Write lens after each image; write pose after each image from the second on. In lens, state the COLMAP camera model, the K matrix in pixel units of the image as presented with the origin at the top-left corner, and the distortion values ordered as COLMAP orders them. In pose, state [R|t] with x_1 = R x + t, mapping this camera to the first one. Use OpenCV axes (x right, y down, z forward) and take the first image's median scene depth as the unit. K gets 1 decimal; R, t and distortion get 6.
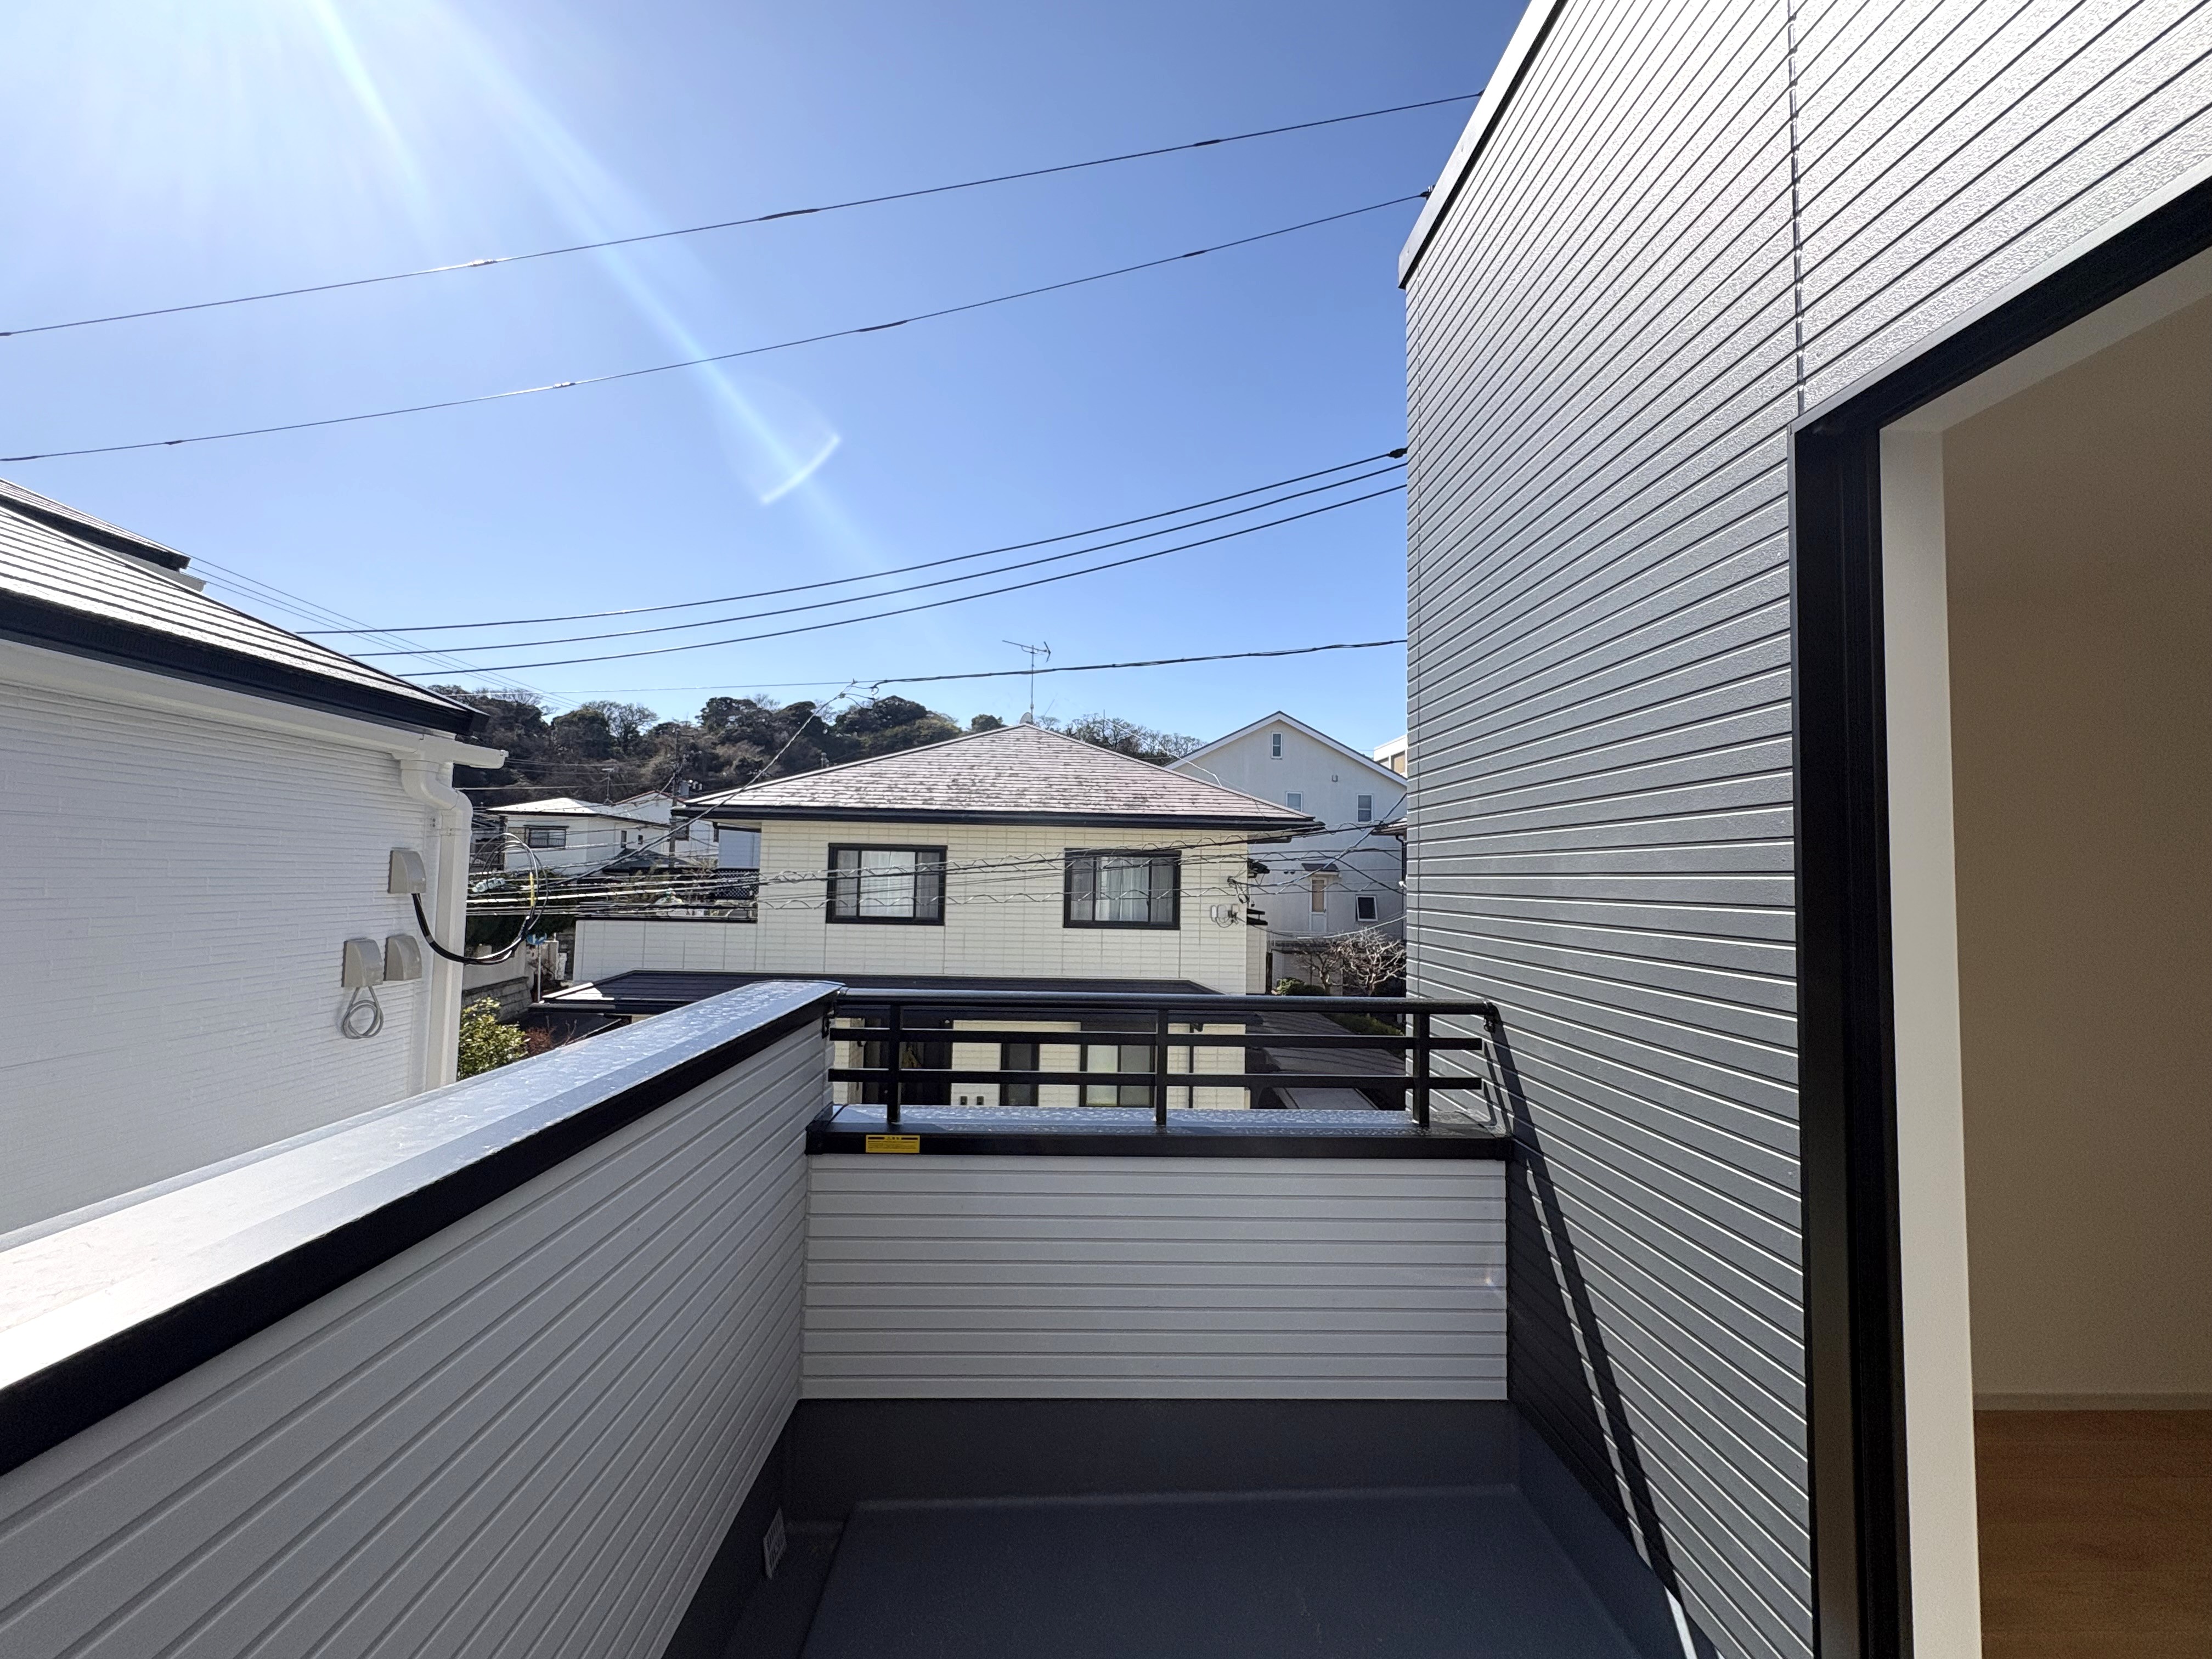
lens RADIAL K [[893.8, 0, 1105.6], [0, 893.8, 829.7], [0, 0, 1]] dist [-0.003077, 0.000261]
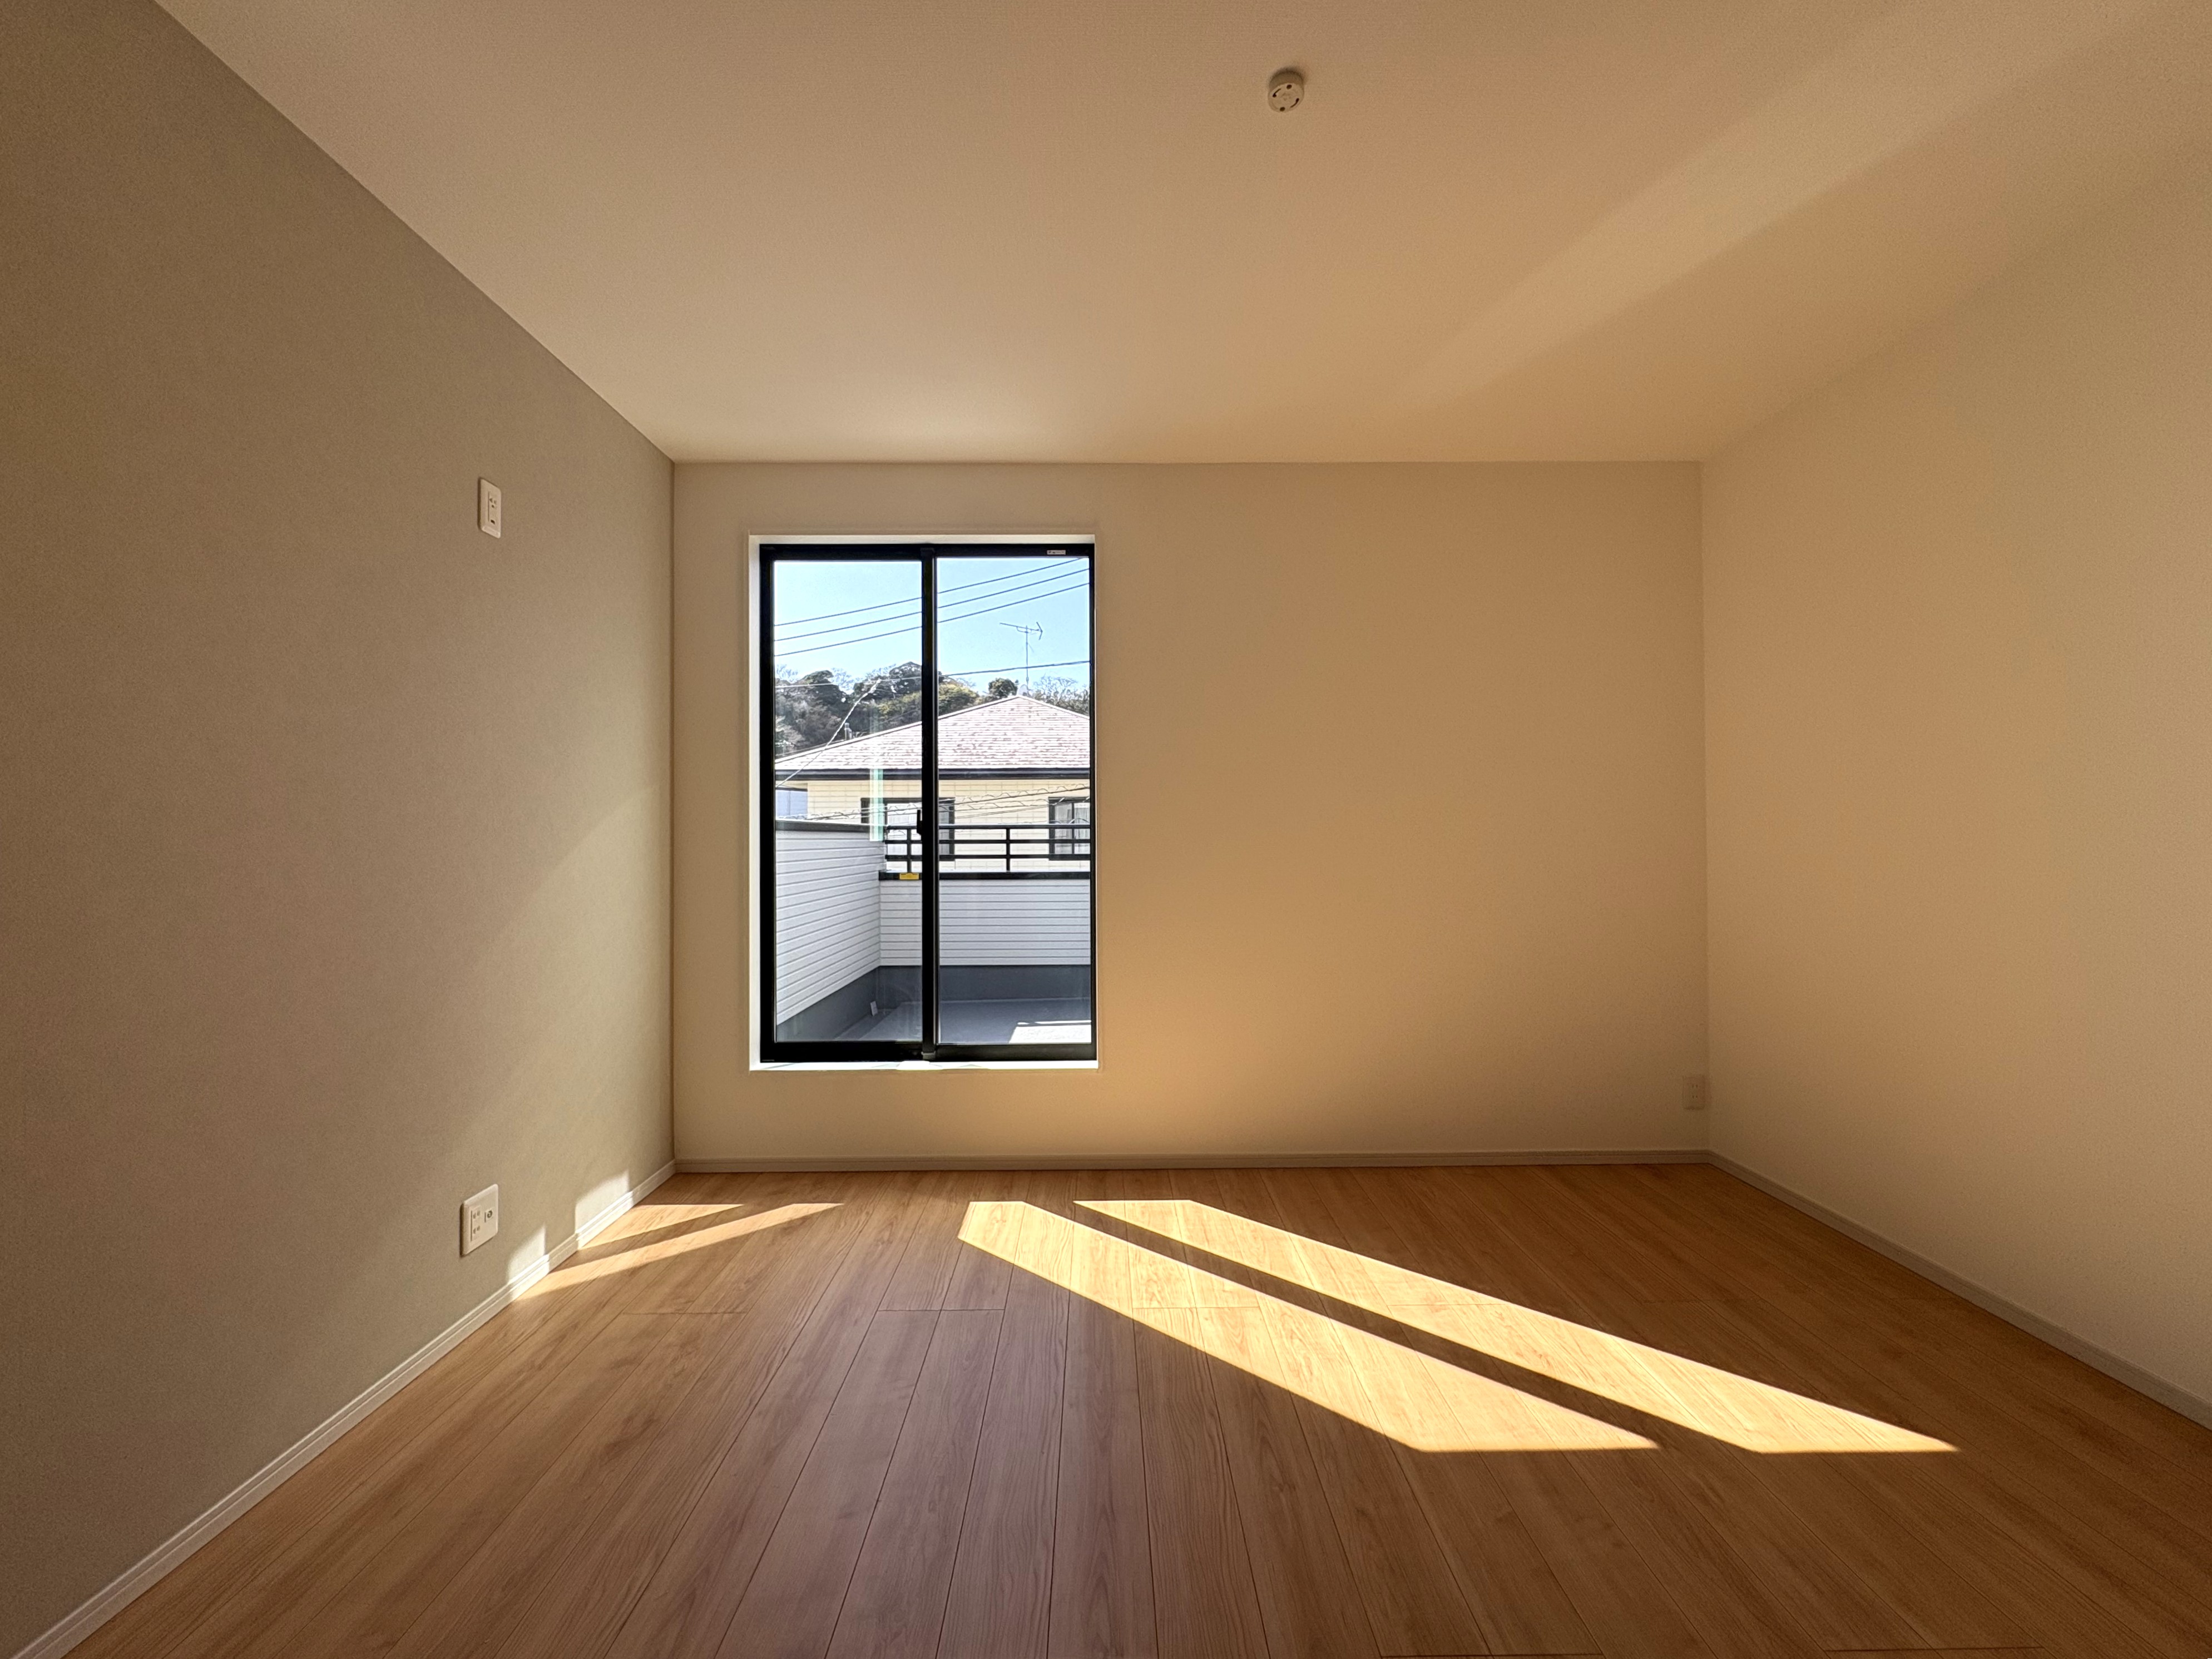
lens RADIAL K [[893.7, 0, 1113.0], [0, 893.7, 831.0], [0, 0, 1]] dist [-0.003077, 0.000261]
pose [[0.999477, -0.027918, -0.016344, 0.062837], [0.028630, 0.998574, 0.045070, 0.014572], [0.015062, -0.045514, 0.998850, -0.248359]]
